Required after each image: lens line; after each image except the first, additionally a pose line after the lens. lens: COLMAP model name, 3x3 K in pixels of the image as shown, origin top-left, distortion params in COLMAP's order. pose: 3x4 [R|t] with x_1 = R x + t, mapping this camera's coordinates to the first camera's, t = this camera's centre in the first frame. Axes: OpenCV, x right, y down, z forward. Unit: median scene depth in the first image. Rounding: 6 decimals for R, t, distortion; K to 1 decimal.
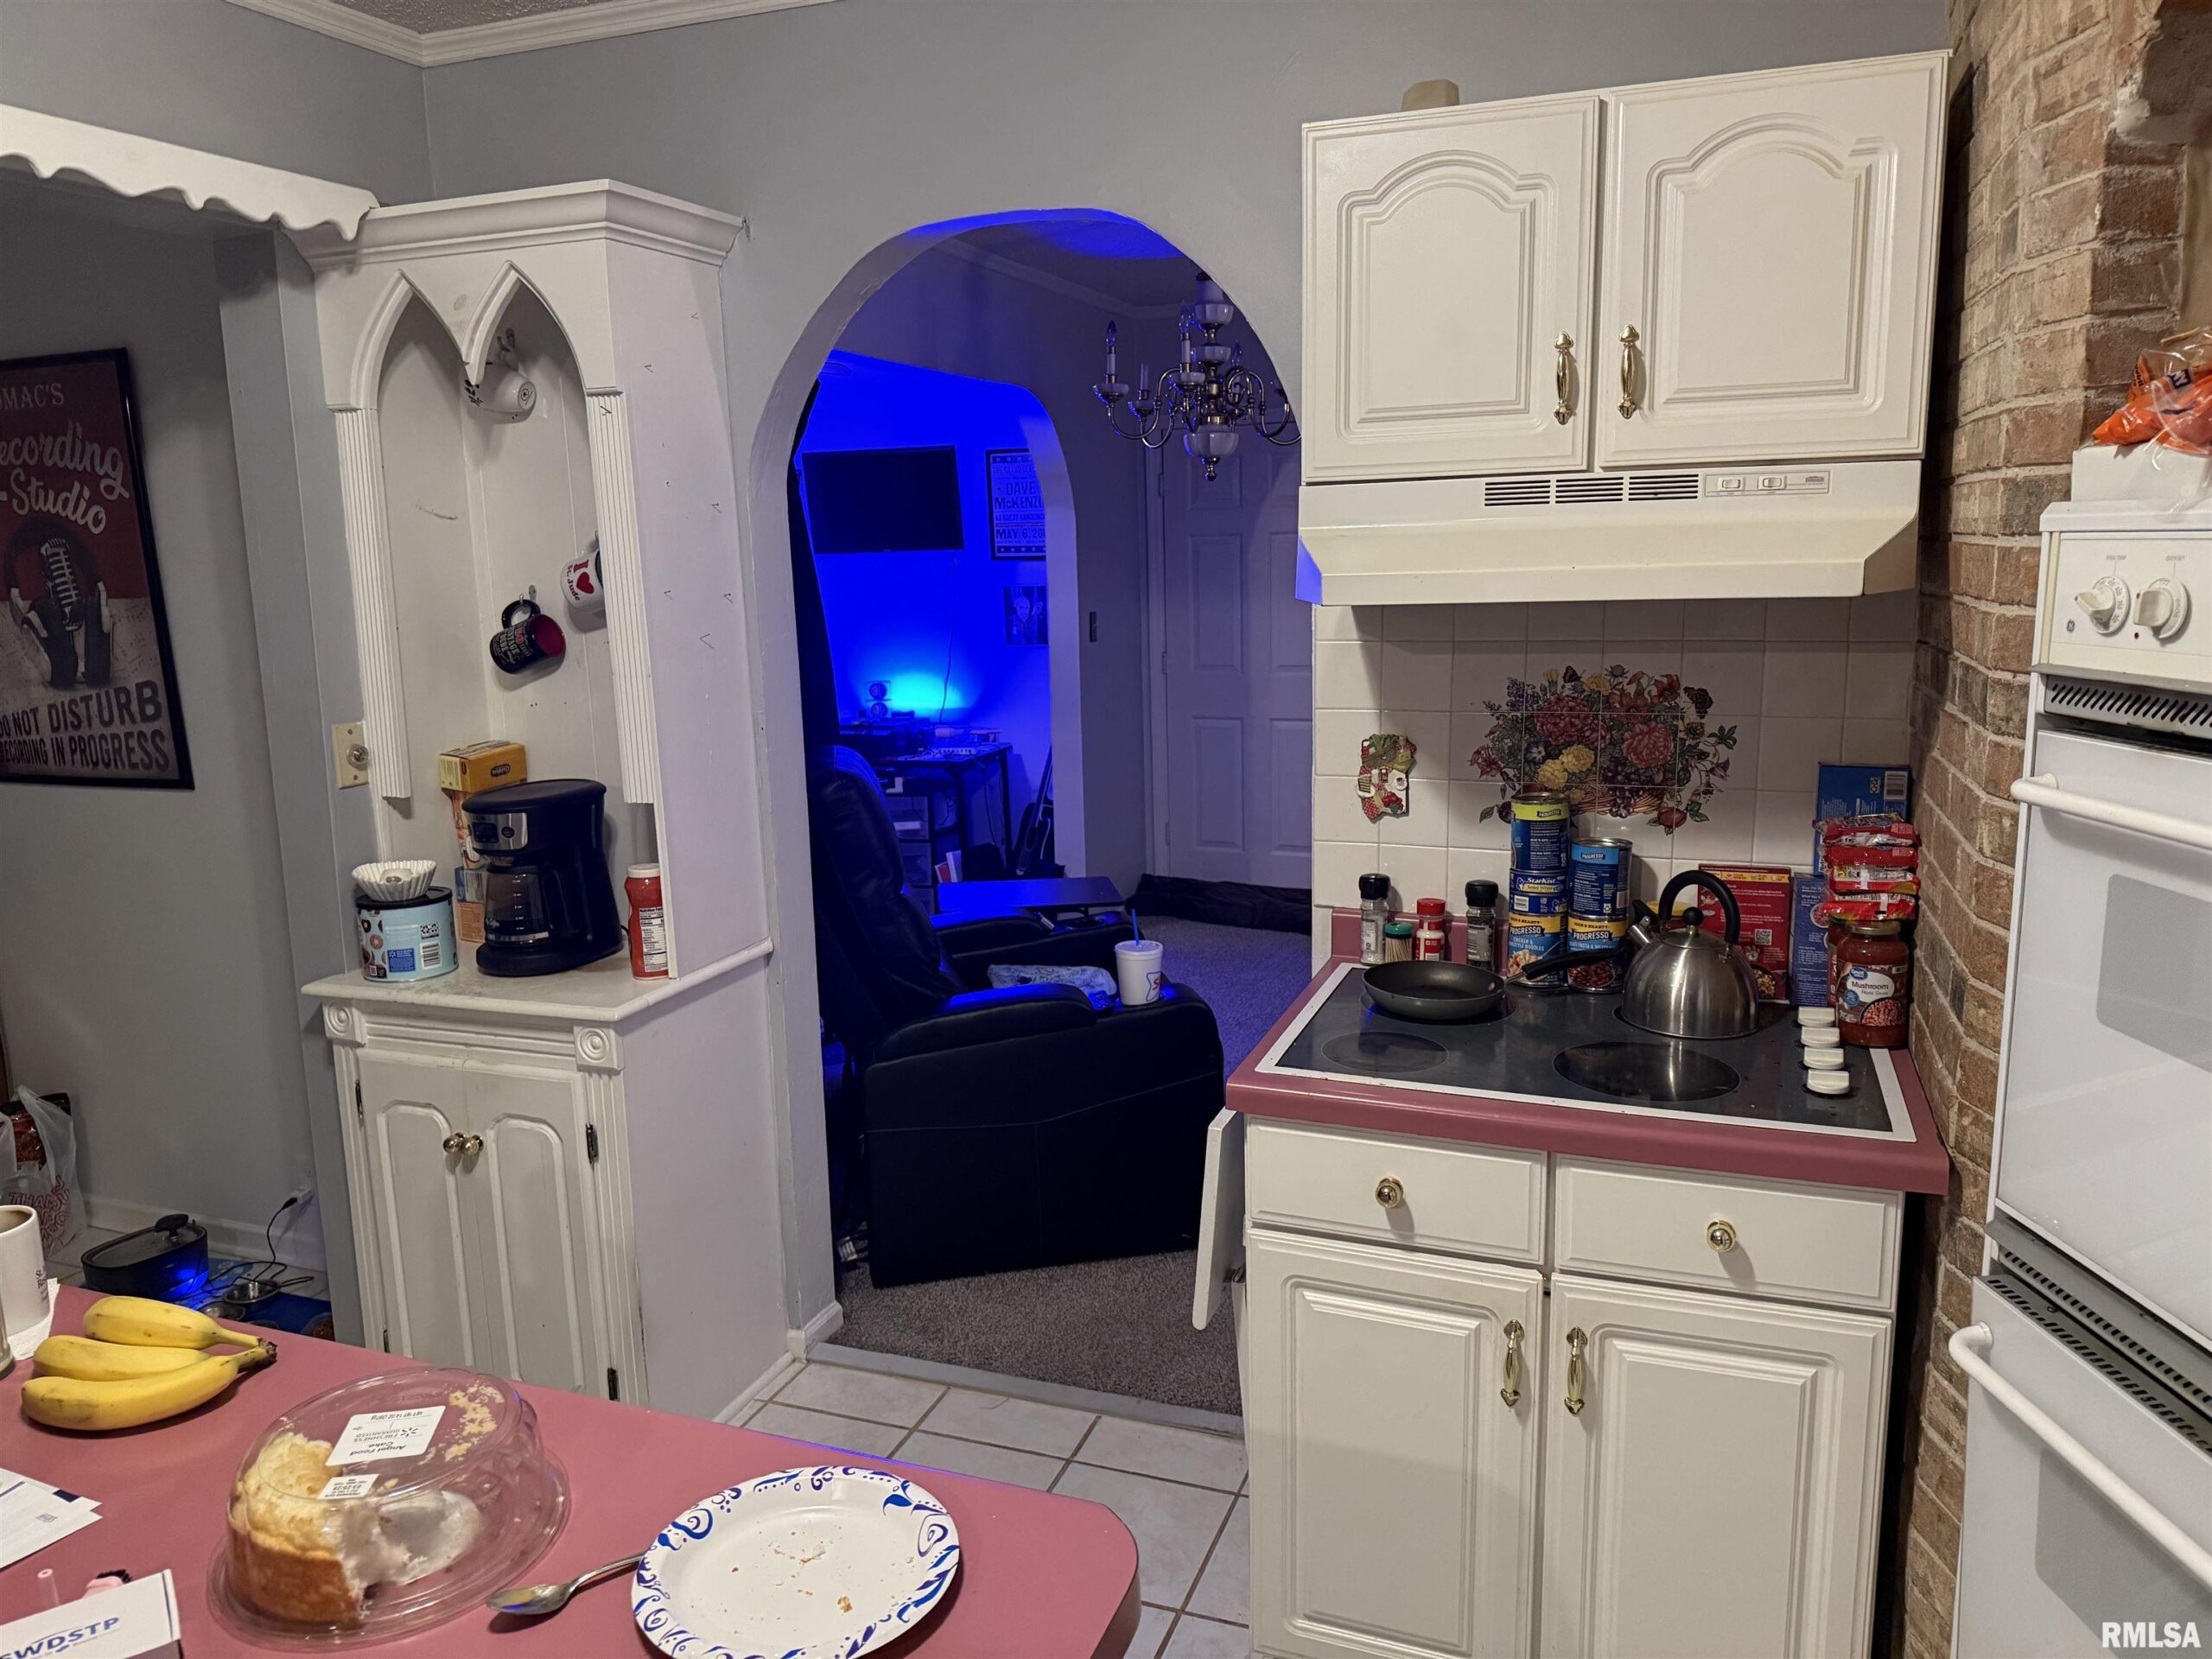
lens RADIAL K [[1563.8, 0, 1101.0], [0, 1563.8, 820.6], [0, 0, 1]] dist [0.023042, -0.016507]
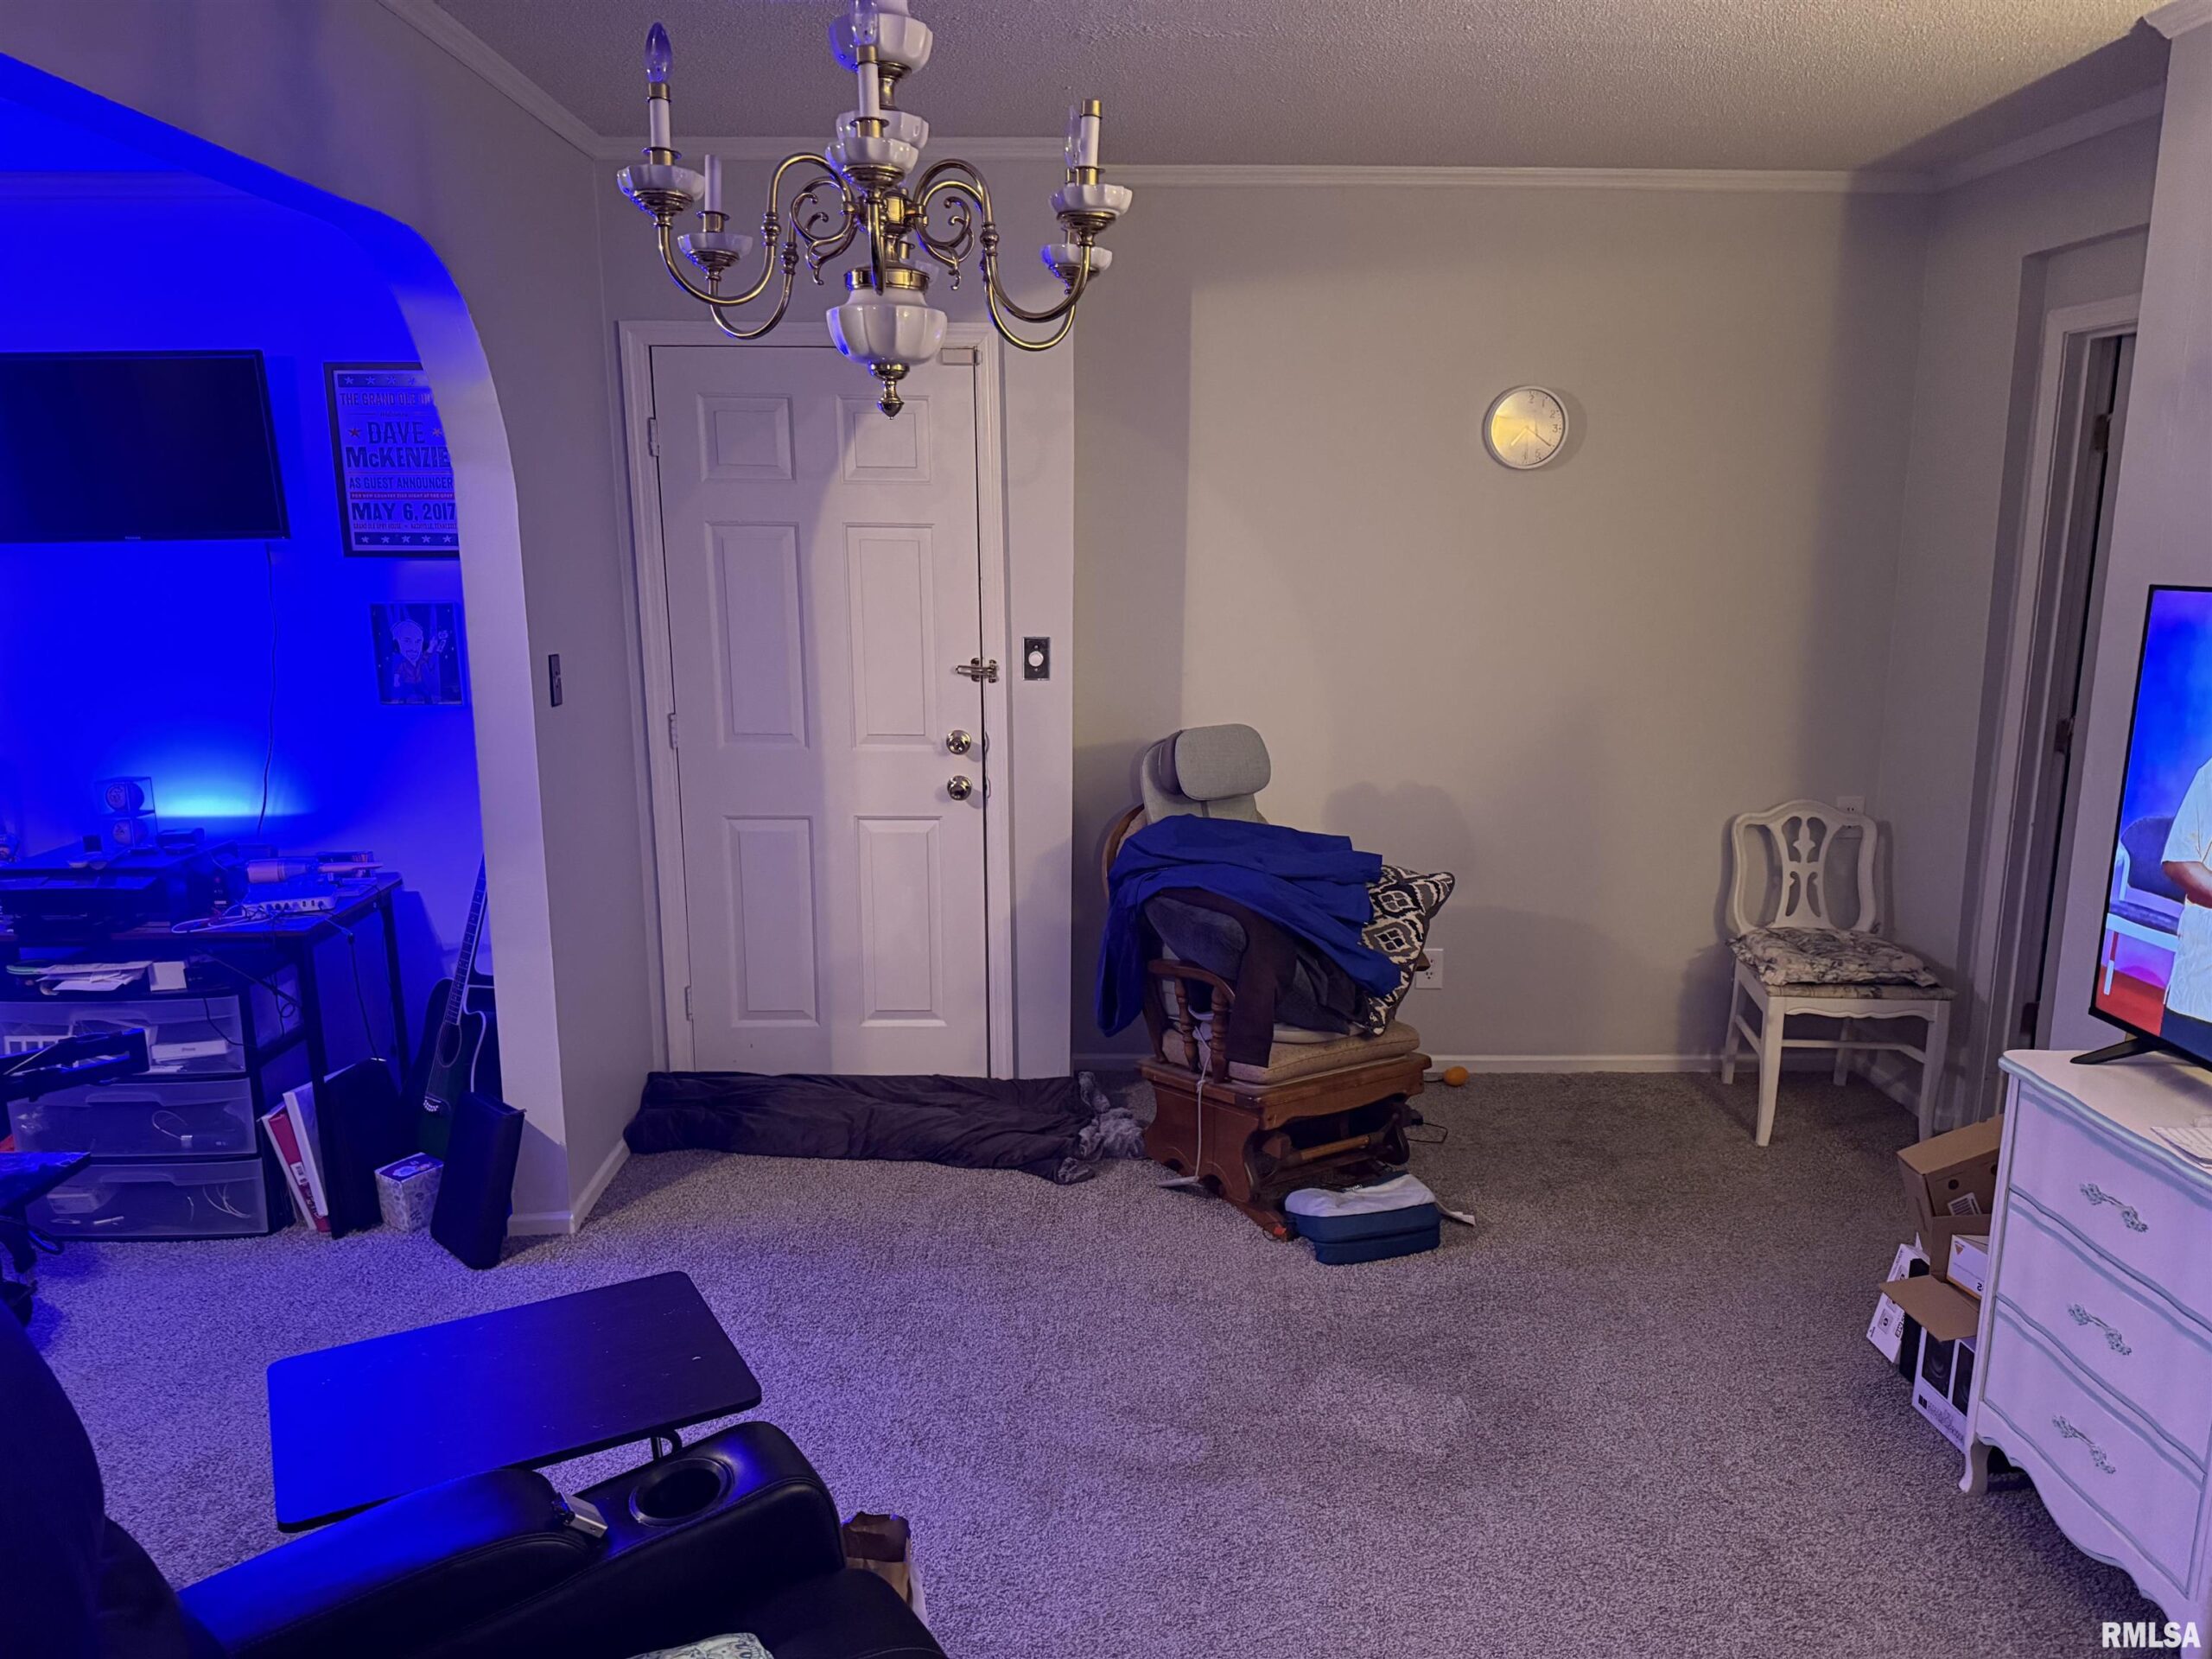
lens RADIAL K [[1563.8, 0, 1128.4], [0, 1563.8, 812.7], [0, 0, 1]] dist [0.023042, -0.016507]
pose [[0.920905, -0.049157, 0.386674, -0.026981], [0.047738, 0.998772, 0.013278, -0.054854], [-0.386852, 0.006232, 0.922121, 0.294413]]
